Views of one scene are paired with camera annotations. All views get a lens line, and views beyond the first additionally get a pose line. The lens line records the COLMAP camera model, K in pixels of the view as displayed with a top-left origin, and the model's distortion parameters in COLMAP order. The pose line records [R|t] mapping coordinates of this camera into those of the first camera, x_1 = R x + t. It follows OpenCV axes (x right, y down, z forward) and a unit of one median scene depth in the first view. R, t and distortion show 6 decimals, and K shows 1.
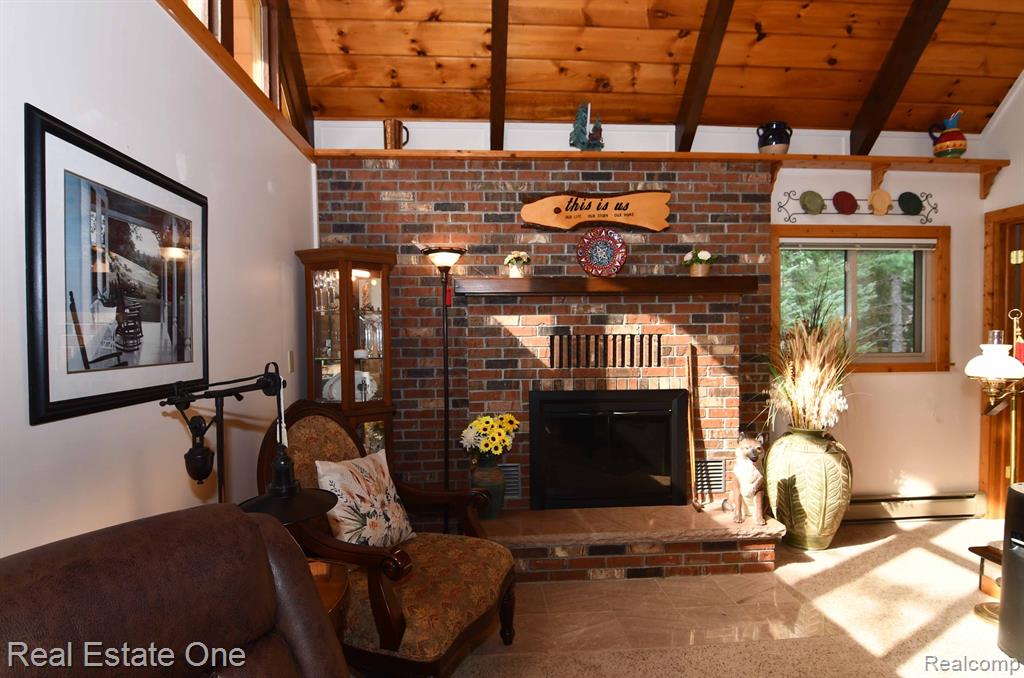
lens RADIAL K [[540.2, 0, 514.0], [0, 540.2, 349.7], [0, 0, 1]] dist [0.002864, -0.003300]
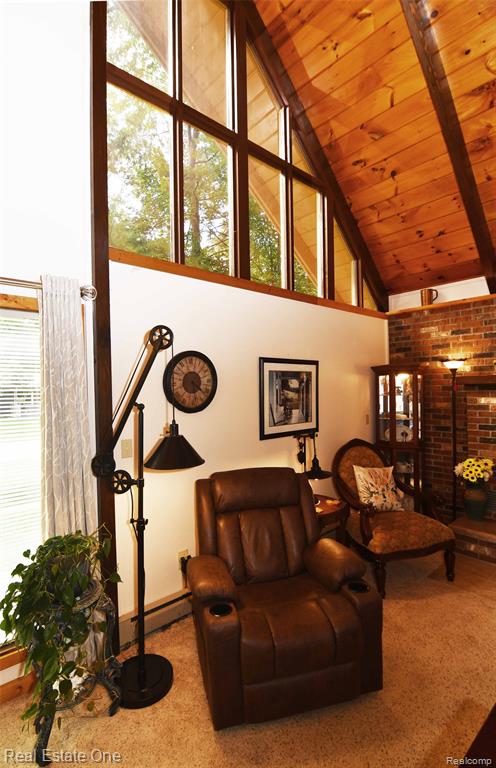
lens RADIAL K [[383.8, 0, 249.3], [0, 383.8, 385.4], [0, 0, 1]] dist [-0.012569, -0.009578]
pose [[0.613879, 0.000361, -0.789400, 0.444029], [-0.011387, 0.999900, -0.008398, -0.083564], [0.789318, 0.014144, 0.613822, -0.271431]]
